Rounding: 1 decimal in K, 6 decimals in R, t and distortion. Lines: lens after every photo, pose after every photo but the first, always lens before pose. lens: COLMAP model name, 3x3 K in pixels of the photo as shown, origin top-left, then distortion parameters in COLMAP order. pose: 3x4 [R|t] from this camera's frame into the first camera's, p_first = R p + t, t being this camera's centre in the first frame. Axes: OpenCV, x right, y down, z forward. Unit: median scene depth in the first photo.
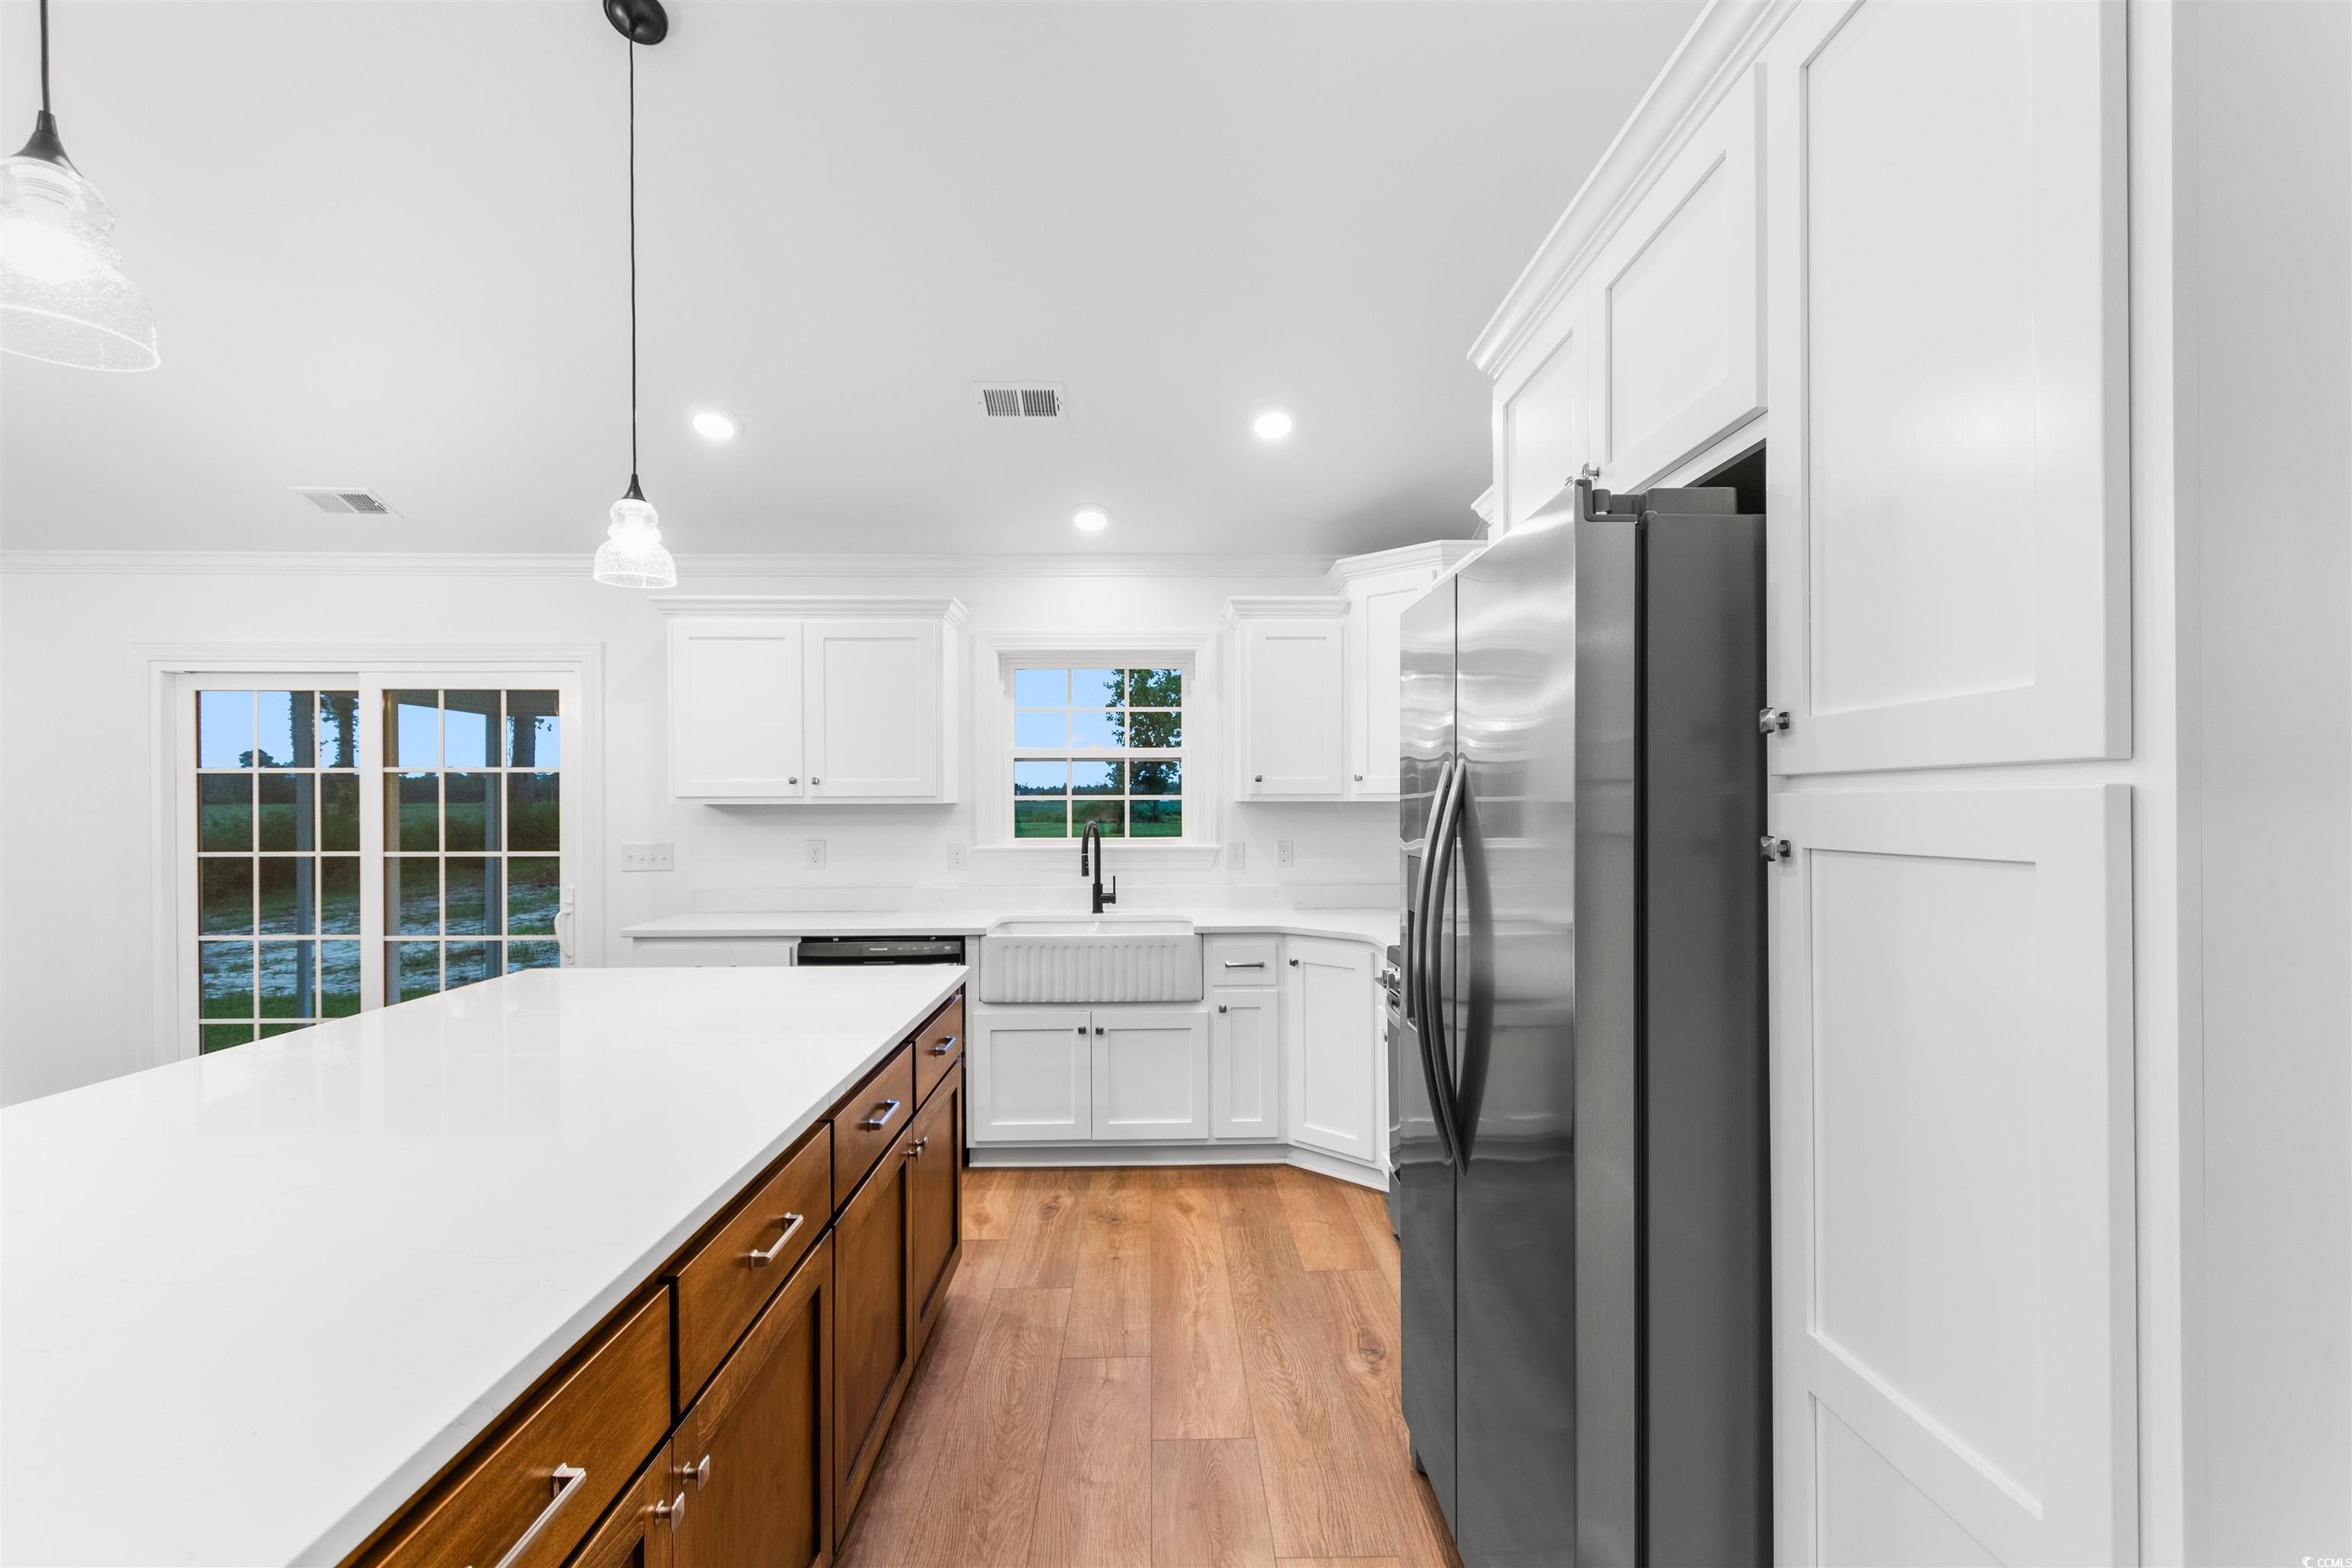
lens RADIAL K [[1039.2, 0, 1186.1], [0, 1039.2, 805.0], [0, 0, 1]] dist [0.005356, -0.002402]
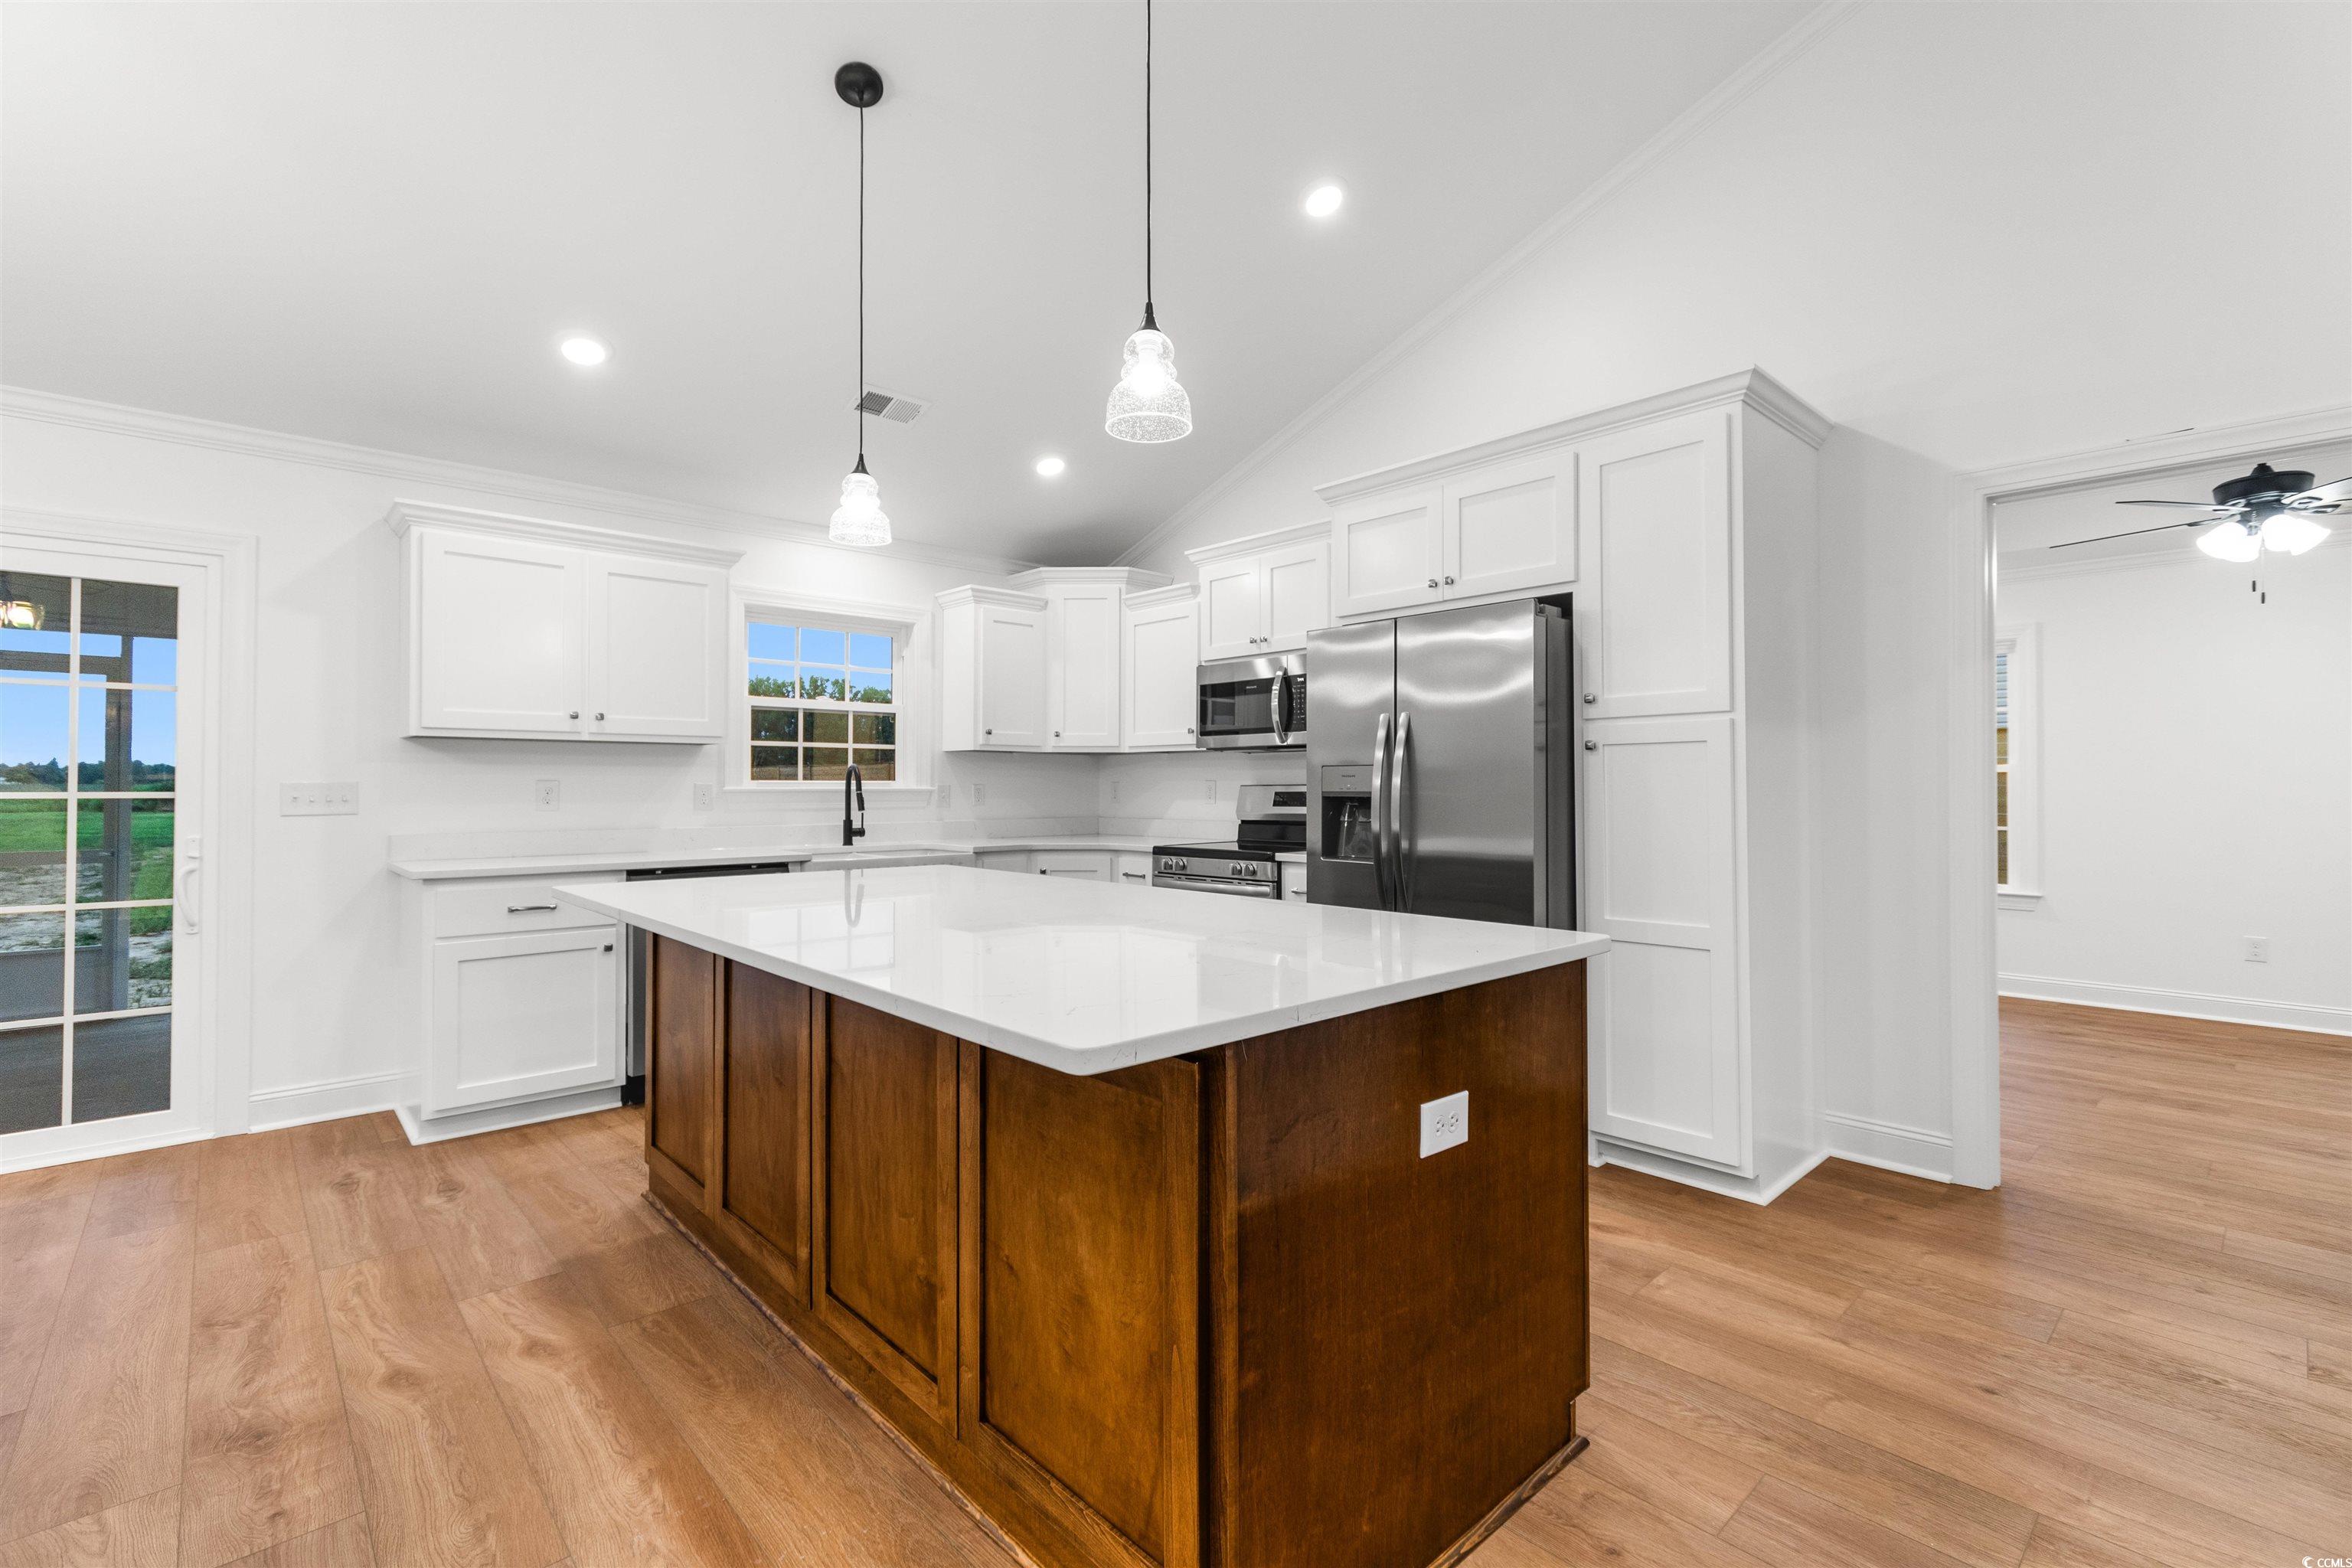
lens RADIAL K [[1039.2, 0, 1183.7], [0, 1039.2, 773.5], [0, 0, 1]] dist [0.005356, -0.002402]
pose [[0.756029, 0.012095, 0.654426, -0.551889], [-0.001119, 0.999852, -0.017187, 0.044619], [-0.654537, 0.012262, 0.755930, -0.098199]]
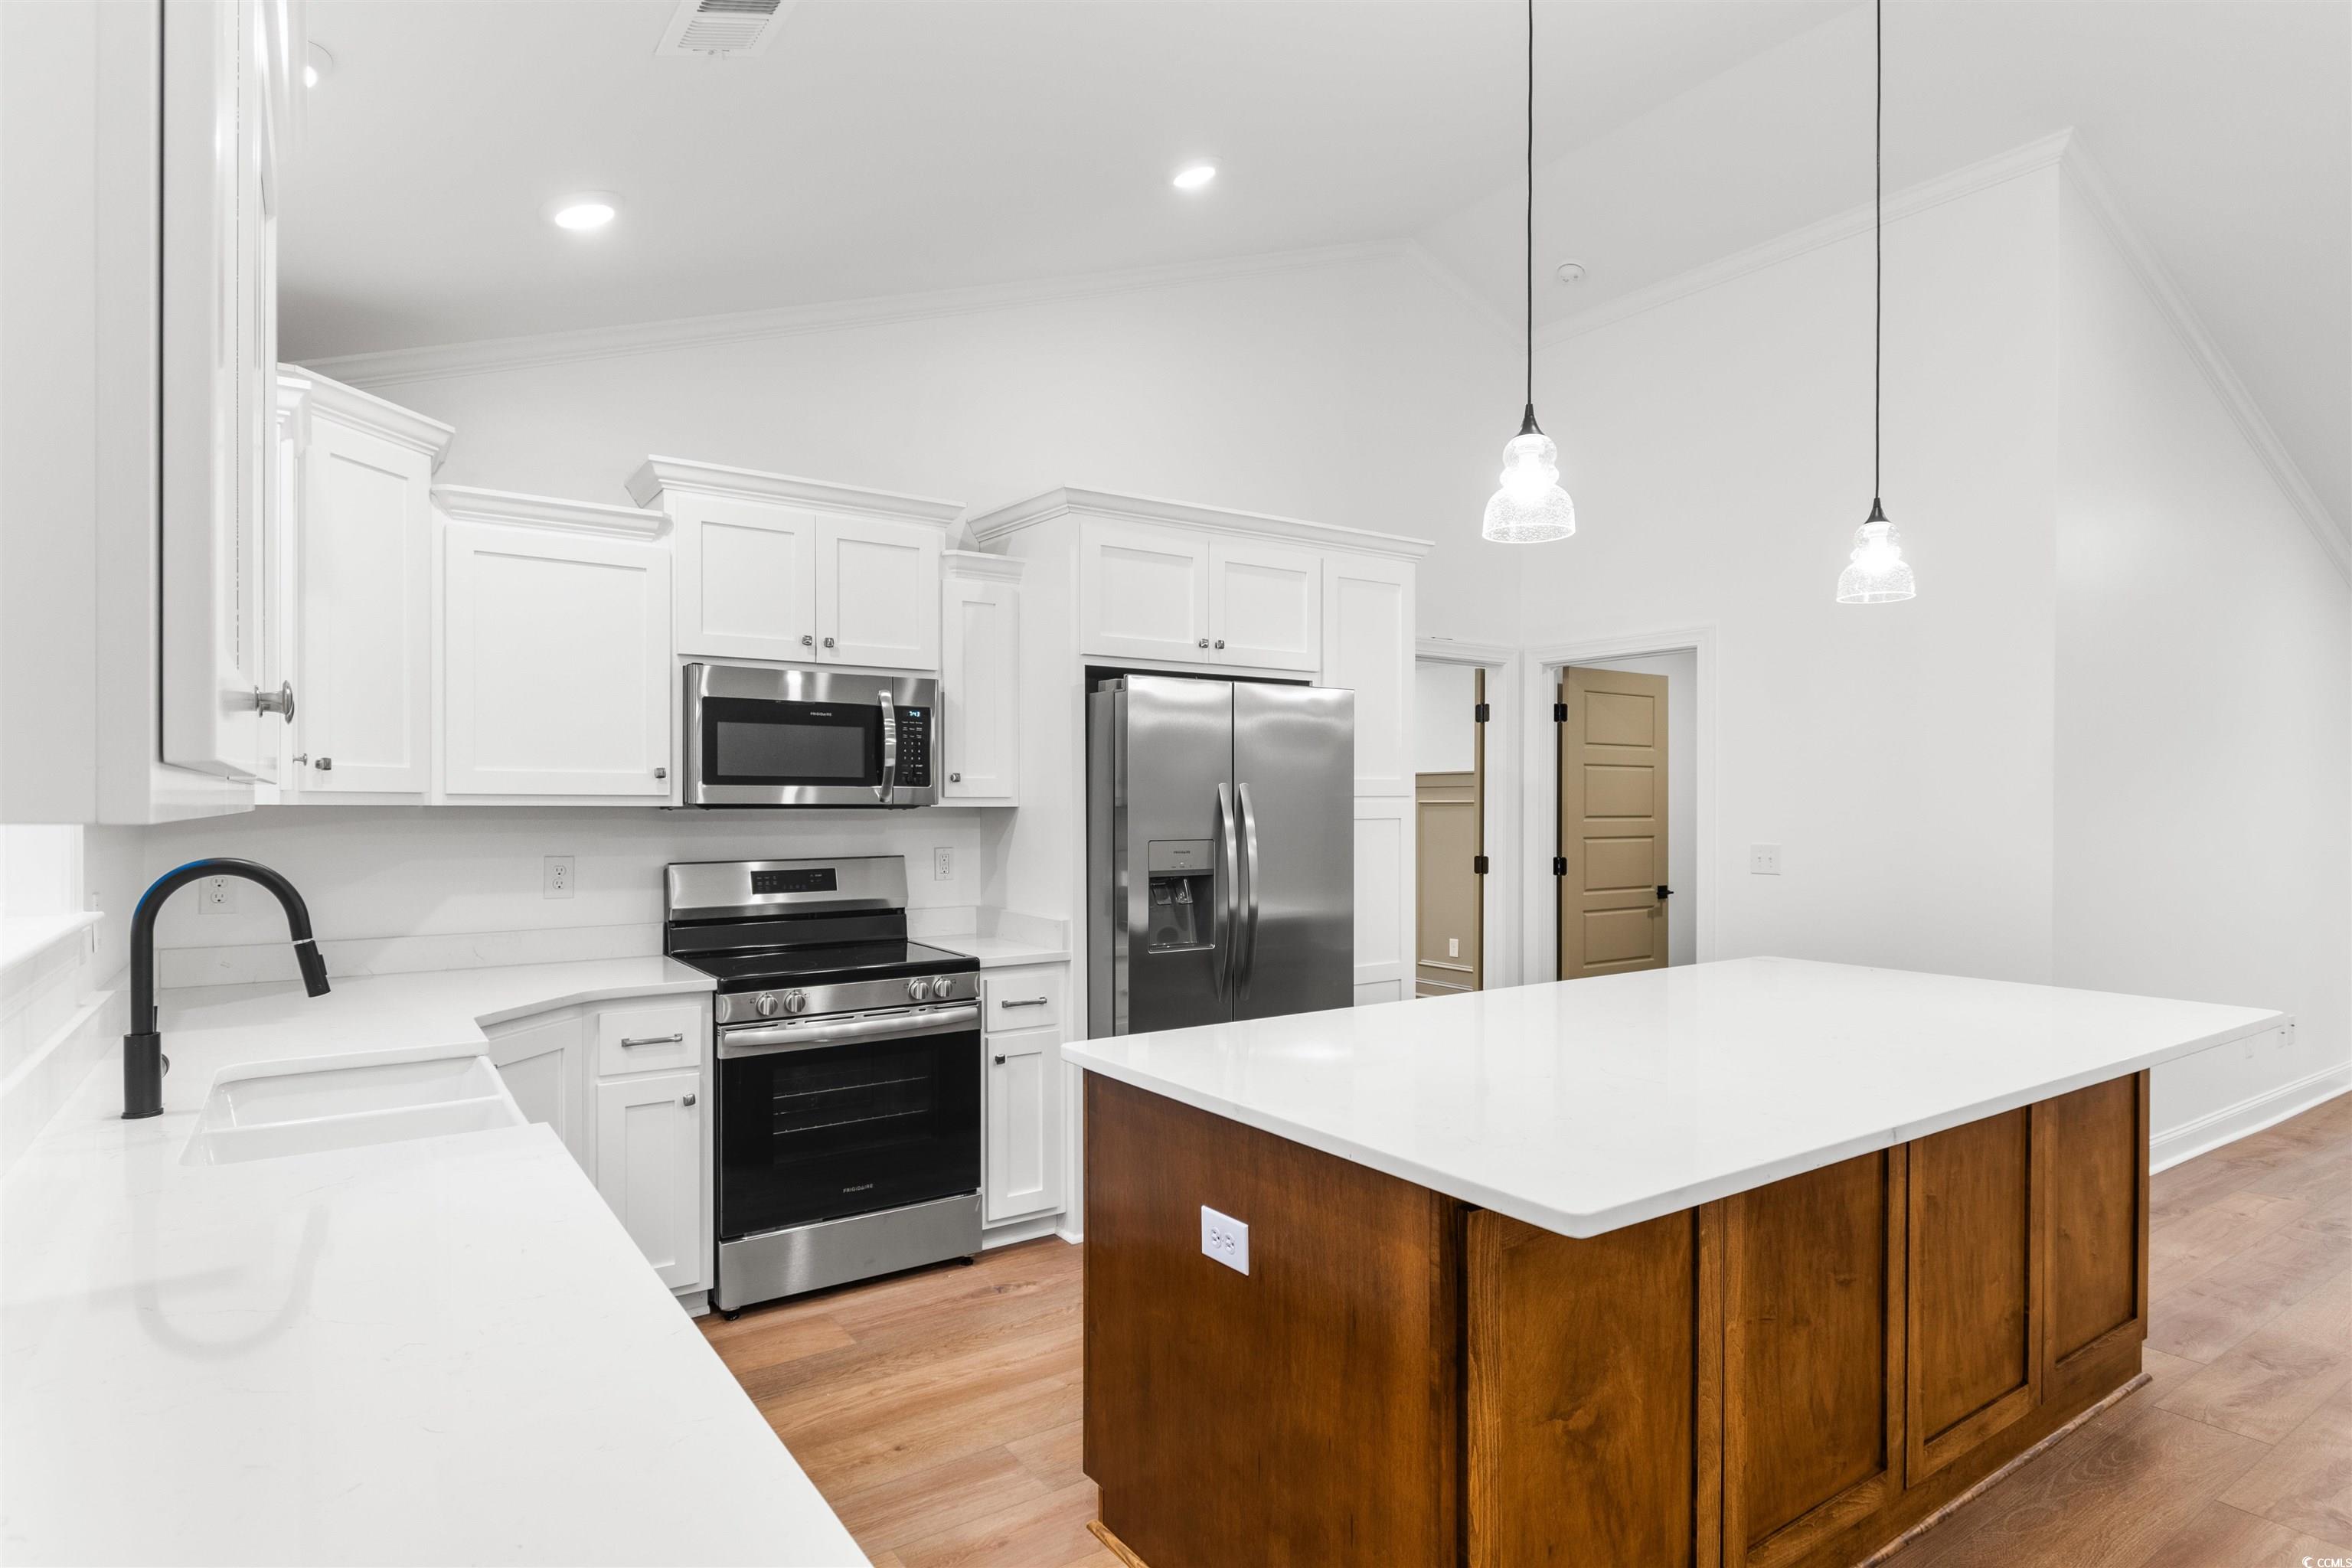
lens RADIAL K [[1243.7, 0, 1180.9], [0, 1243.7, 810.7], [0, 0, 1]] dist [0.004232, -0.001867]
pose [[-0.537129, -0.004082, 0.843490, -0.639437], [0.004814, 0.999957, 0.007904, -0.003756], [-0.843487, 0.008306, -0.537086, 0.931943]]
